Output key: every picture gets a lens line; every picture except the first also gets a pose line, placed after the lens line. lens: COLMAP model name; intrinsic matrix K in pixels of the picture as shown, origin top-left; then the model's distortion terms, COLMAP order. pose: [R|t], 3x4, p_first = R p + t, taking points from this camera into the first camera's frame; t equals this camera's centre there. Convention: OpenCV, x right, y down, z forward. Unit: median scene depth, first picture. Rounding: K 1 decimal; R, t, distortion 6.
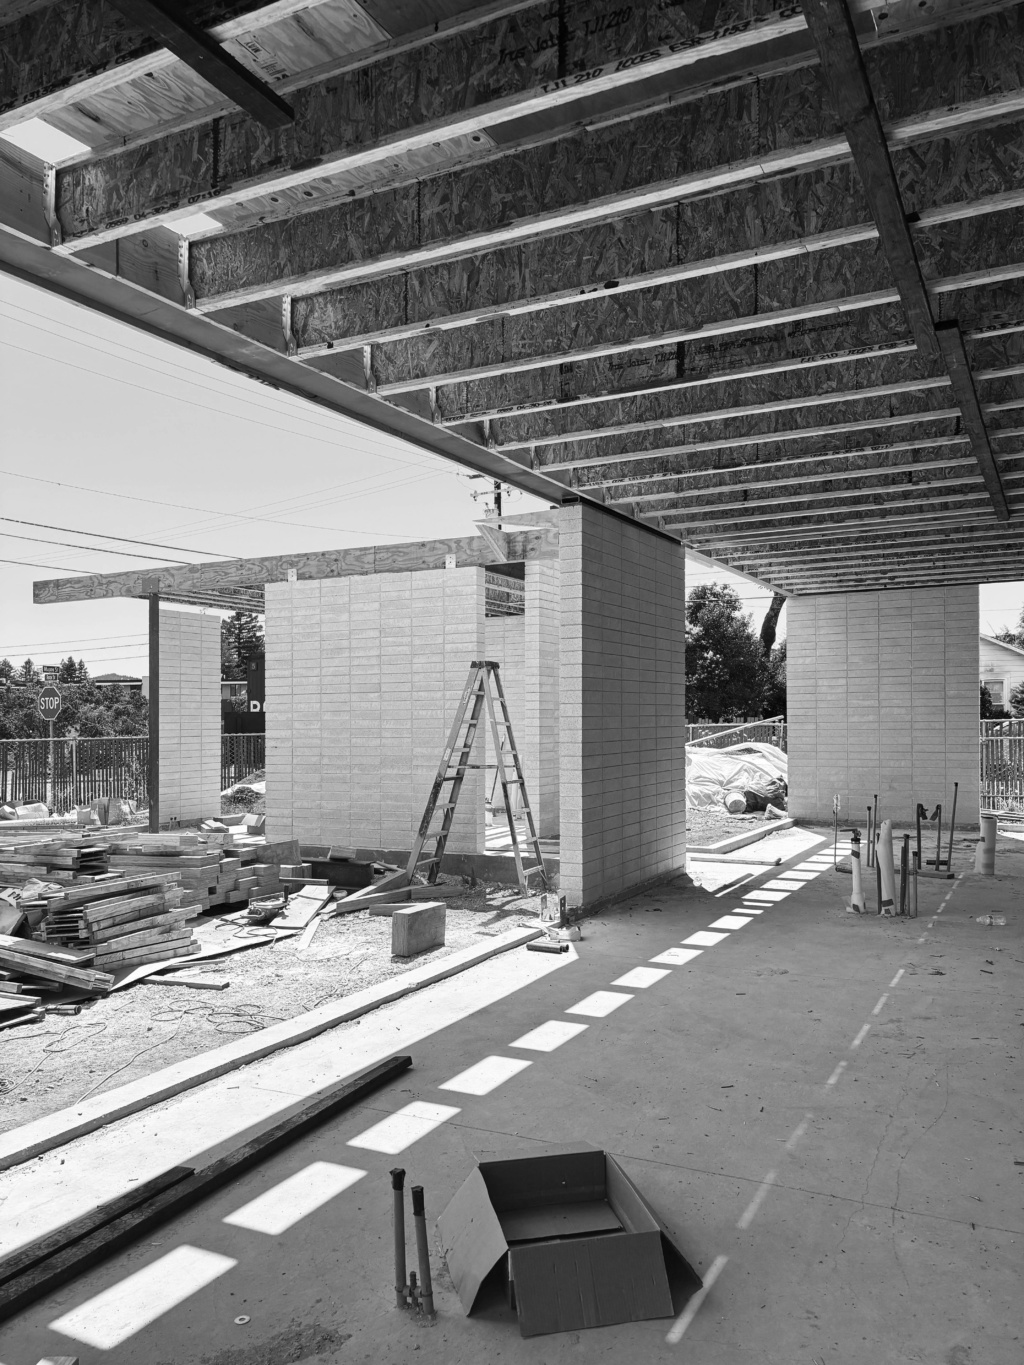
lens RADIAL K [[1091.6, 0, 505.1], [0, 1091.6, 683.0], [0, 0, 1]] dist [0.064752, -0.071182]
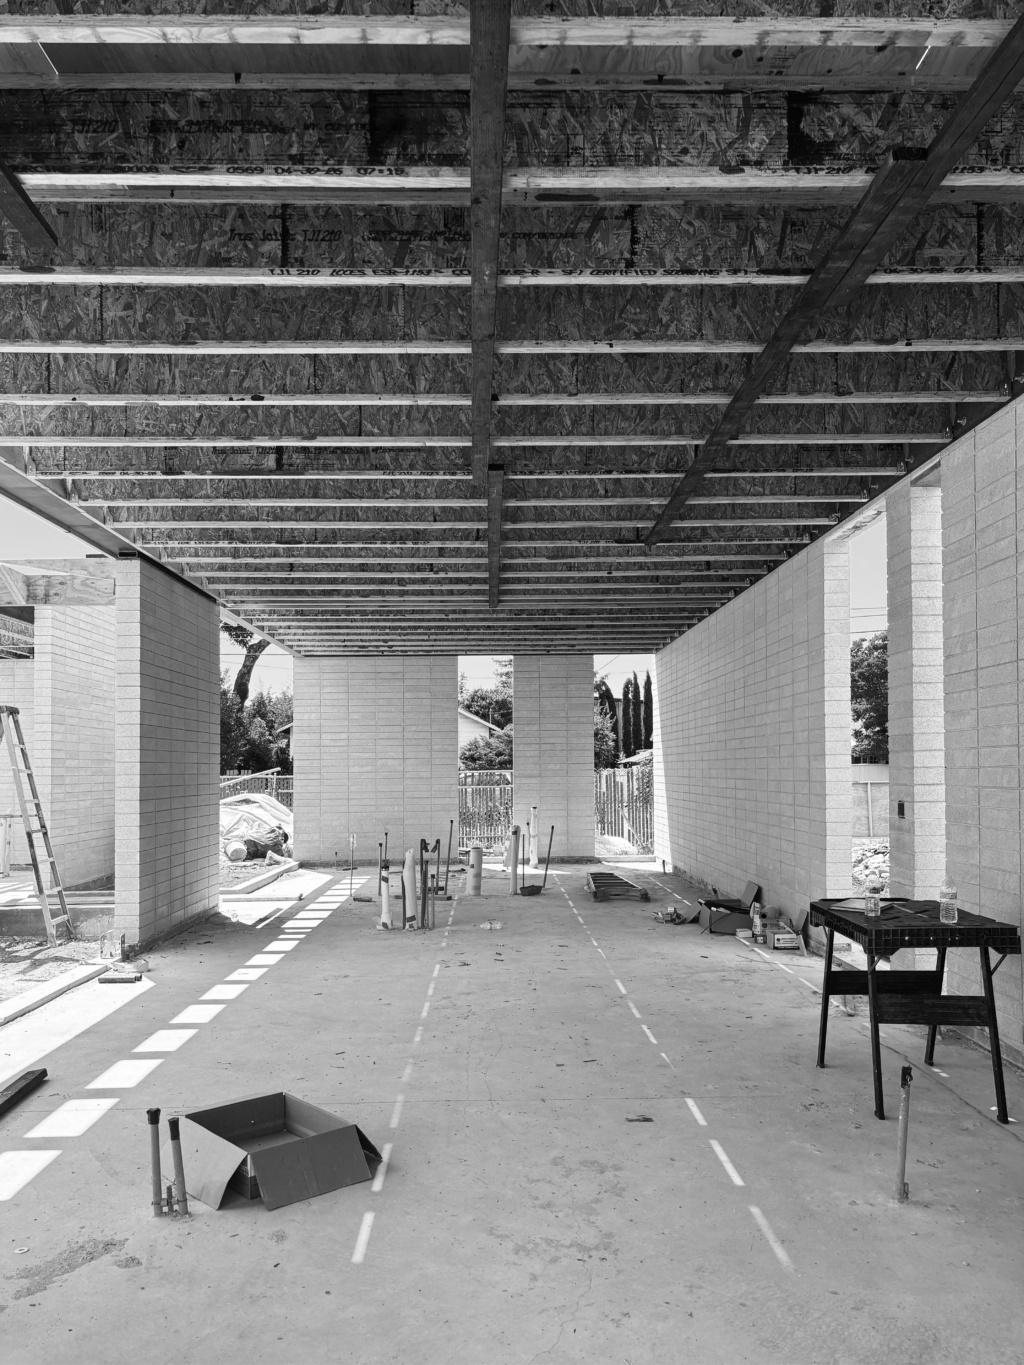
lens RADIAL K [[1091.6, 0, 505.0], [0, 1091.6, 691.0], [0, 0, 1]] dist [0.064752, -0.071182]
pose [[0.885694, 0.040001, 0.462543, -0.182729], [-0.019558, 0.998612, -0.048911, 0.012142], [-0.463858, 0.034274, 0.885246, -0.163655]]
